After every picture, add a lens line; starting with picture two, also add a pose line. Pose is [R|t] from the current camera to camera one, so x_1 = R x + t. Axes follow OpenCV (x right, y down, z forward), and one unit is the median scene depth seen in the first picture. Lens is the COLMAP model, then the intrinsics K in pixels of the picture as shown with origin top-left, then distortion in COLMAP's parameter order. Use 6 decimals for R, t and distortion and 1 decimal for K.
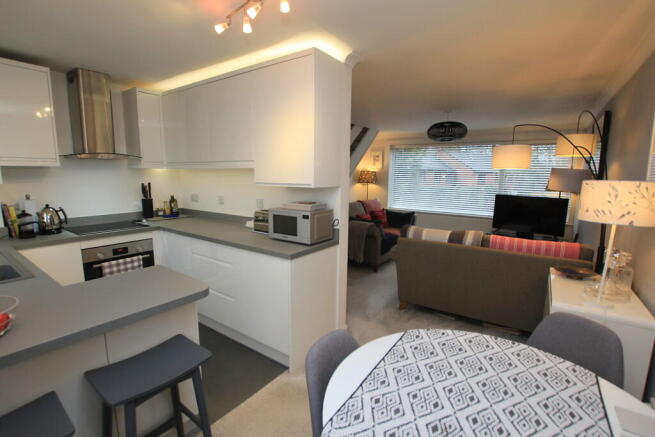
lens RADIAL K [[302.7, 0, 327.5], [0, 302.7, 218.5], [0, 0, 1]] dist [-0.025154, -0.000143]
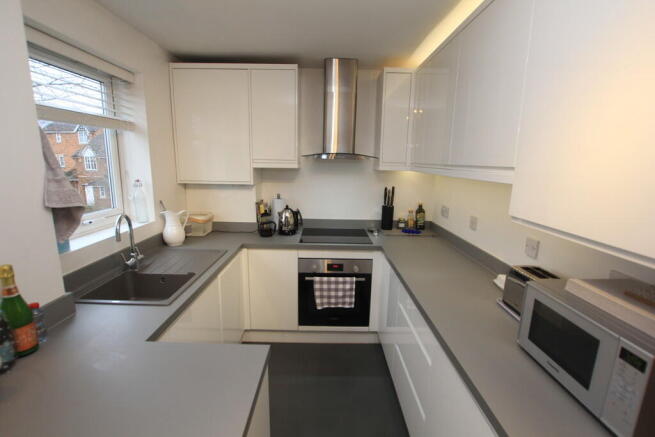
lens RADIAL K [[302.7, 0, 327.5], [0, 302.7, 218.5], [0, 0, 1]] dist [-0.025154, -0.000143]
pose [[0.582140, 0.154161, -0.798341, -0.029018], [-0.134487, 0.986594, 0.092446, -0.104653], [0.801889, 0.053550, 0.595068, 0.441888]]
